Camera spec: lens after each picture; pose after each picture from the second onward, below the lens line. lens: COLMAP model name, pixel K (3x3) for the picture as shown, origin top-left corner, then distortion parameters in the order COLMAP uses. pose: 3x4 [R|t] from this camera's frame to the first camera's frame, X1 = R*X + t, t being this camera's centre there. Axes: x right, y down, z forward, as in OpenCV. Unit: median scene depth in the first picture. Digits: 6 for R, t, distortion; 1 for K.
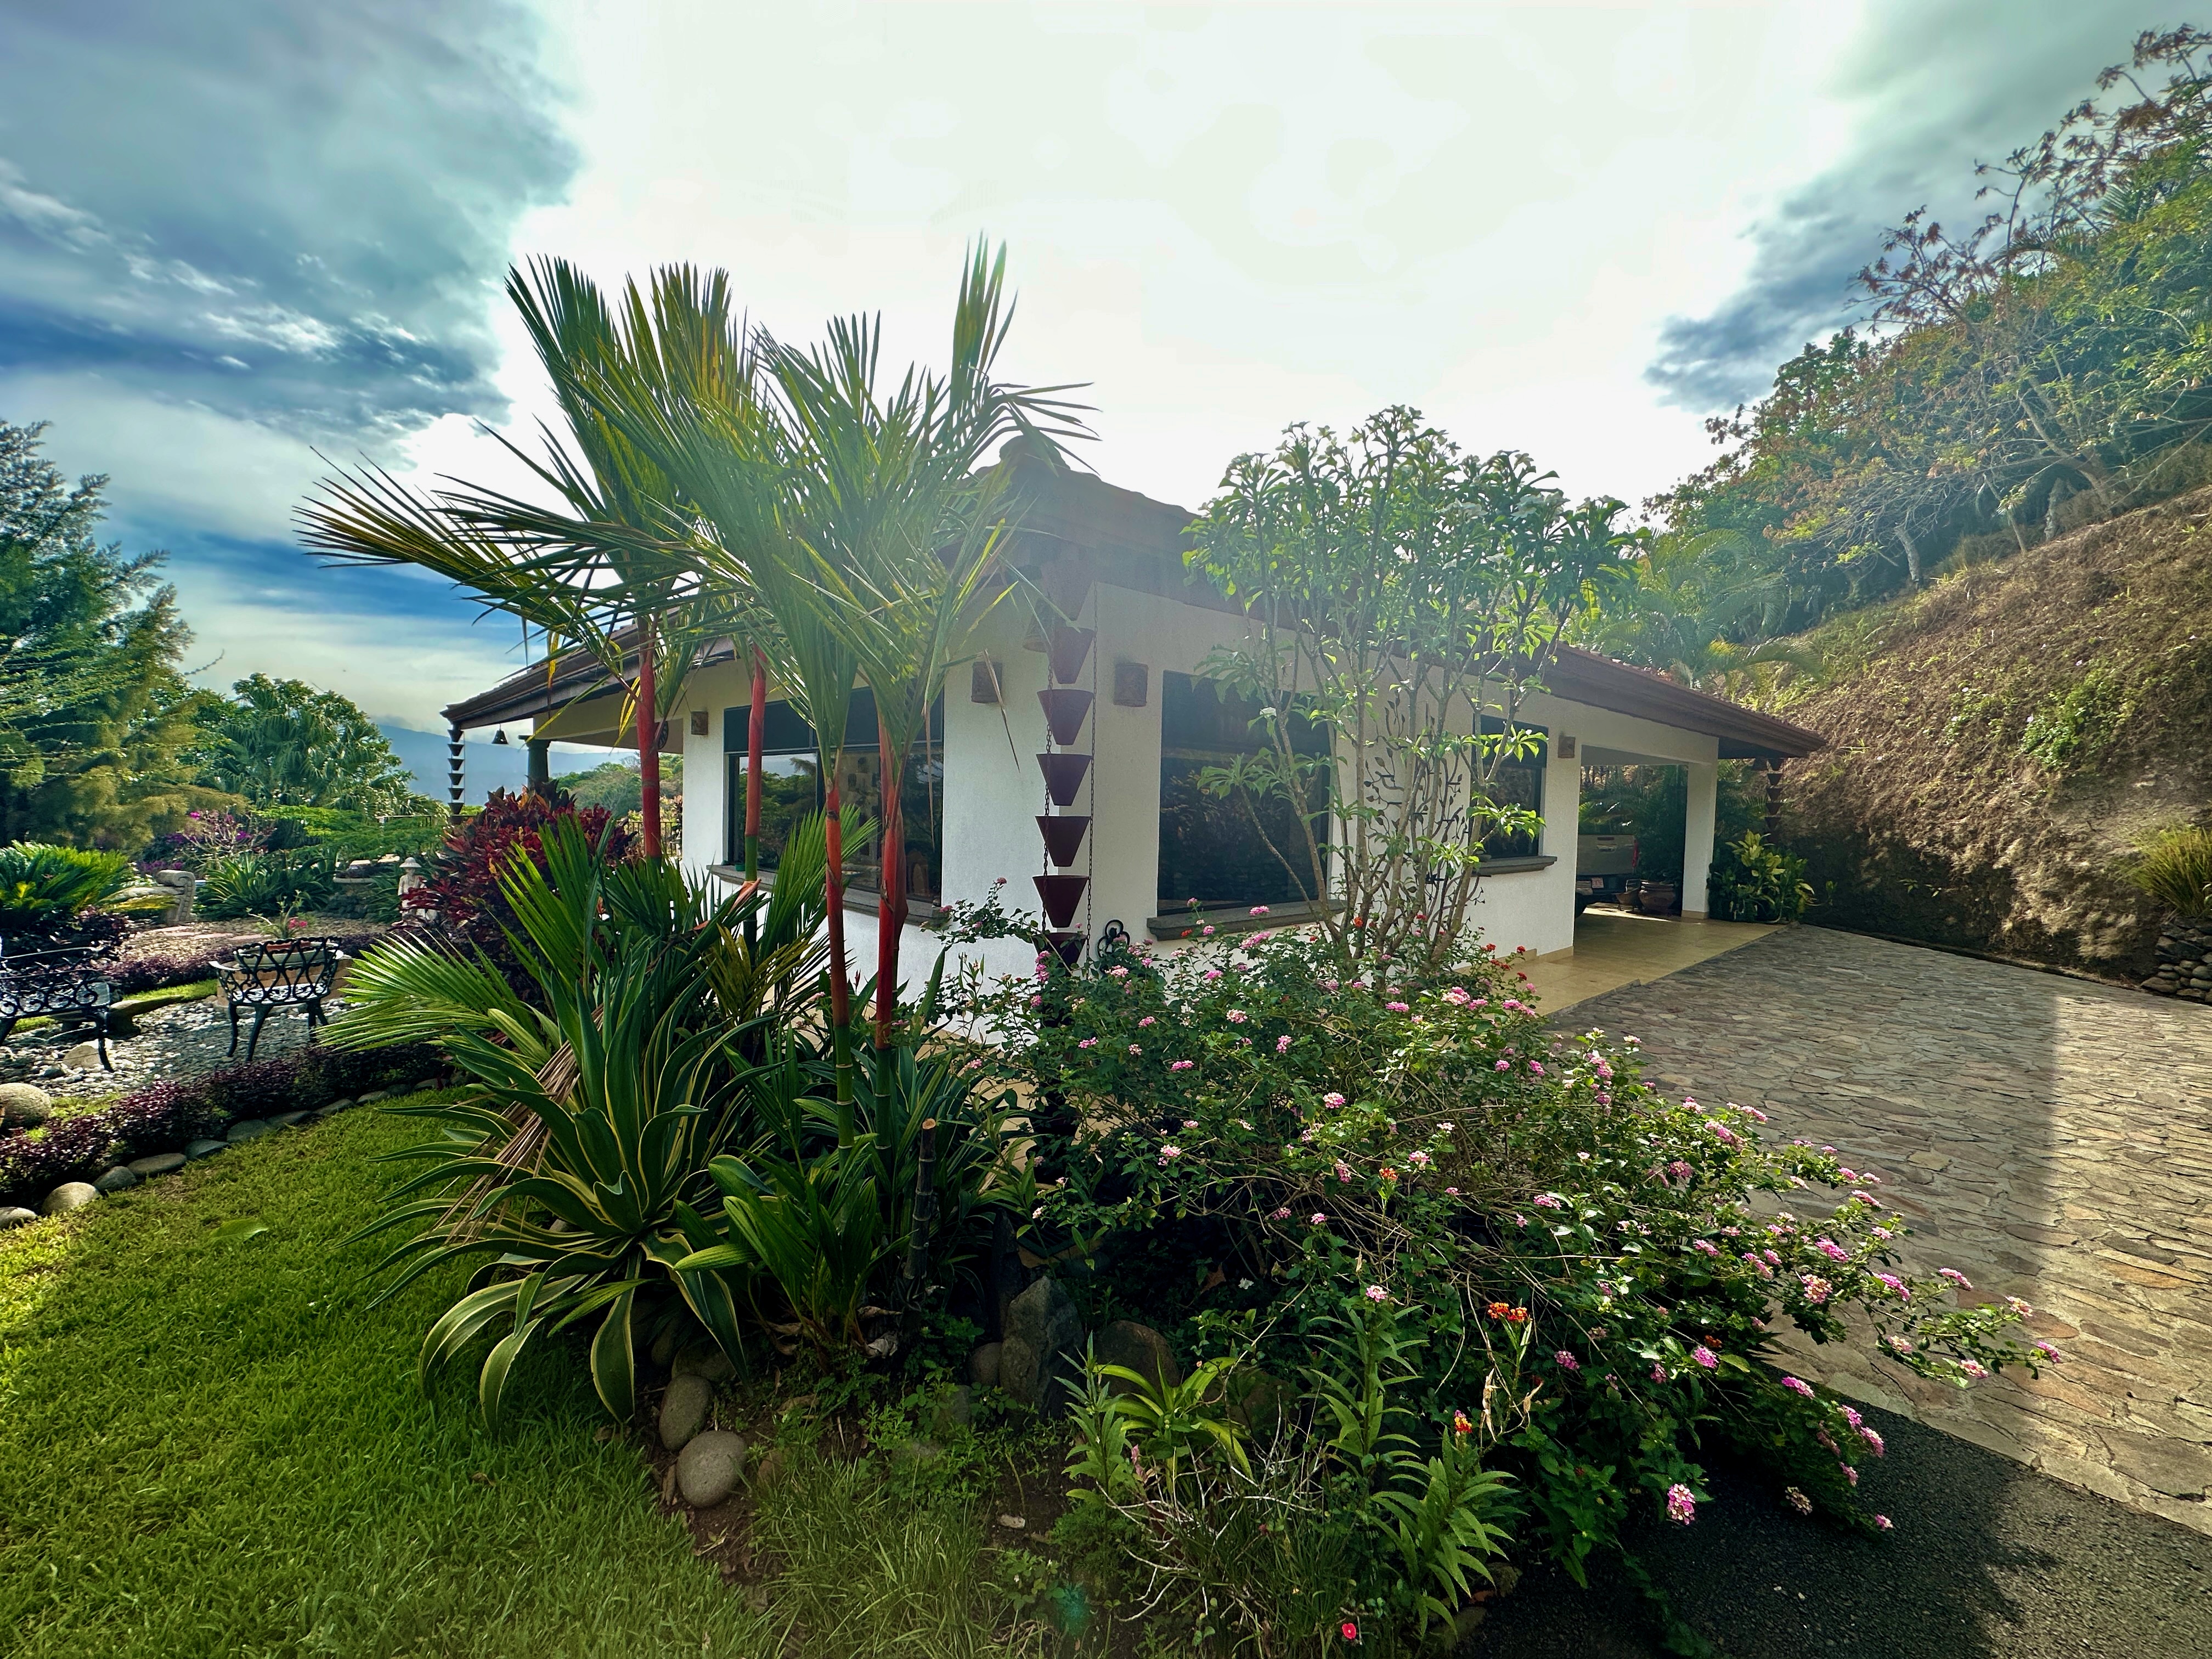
lens RADIAL K [[878.8, 0, 1102.3], [0, 878.8, 822.8], [0, 0, 1]] dist [-0.001273, 0.000023]
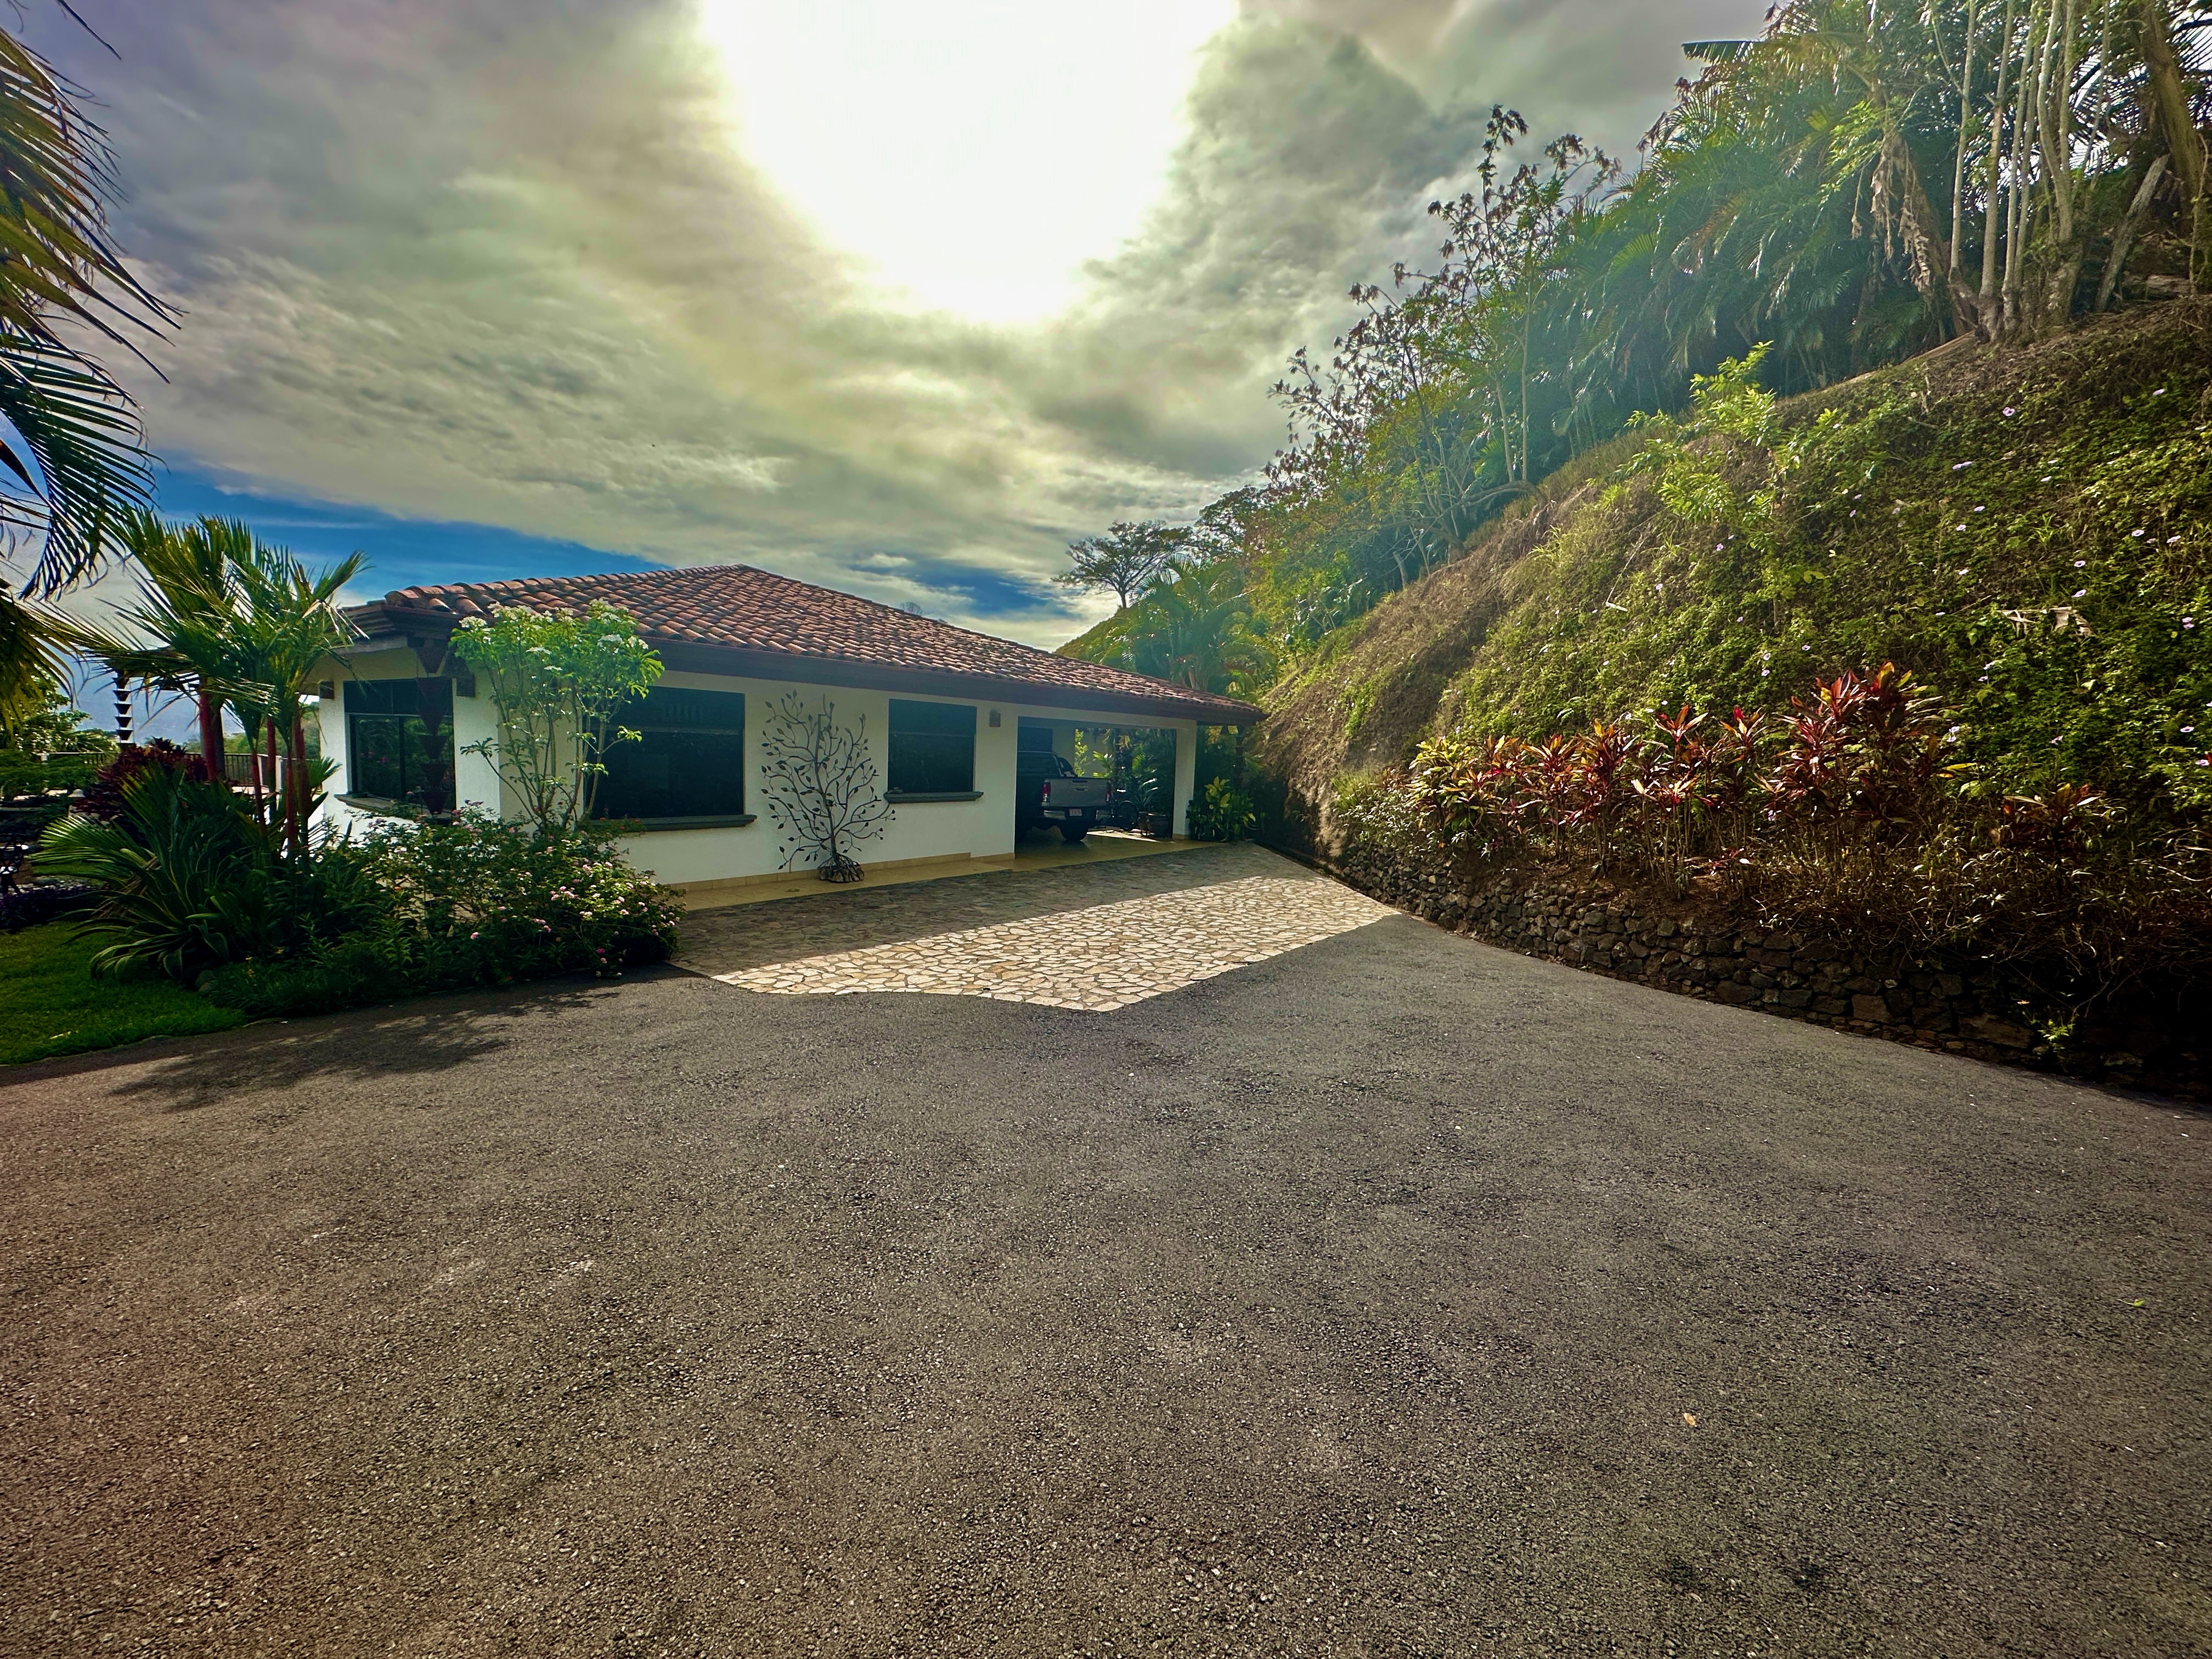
lens RADIAL K [[878.8, 0, 1106.3], [0, 878.8, 823.4], [0, 0, 1]] dist [-0.001273, 0.000023]
pose [[0.980985, -0.002160, 0.194070, 0.286048], [-0.009807, 0.998109, 0.060678, -0.001718], [-0.193834, -0.061427, 0.979109, -0.357550]]
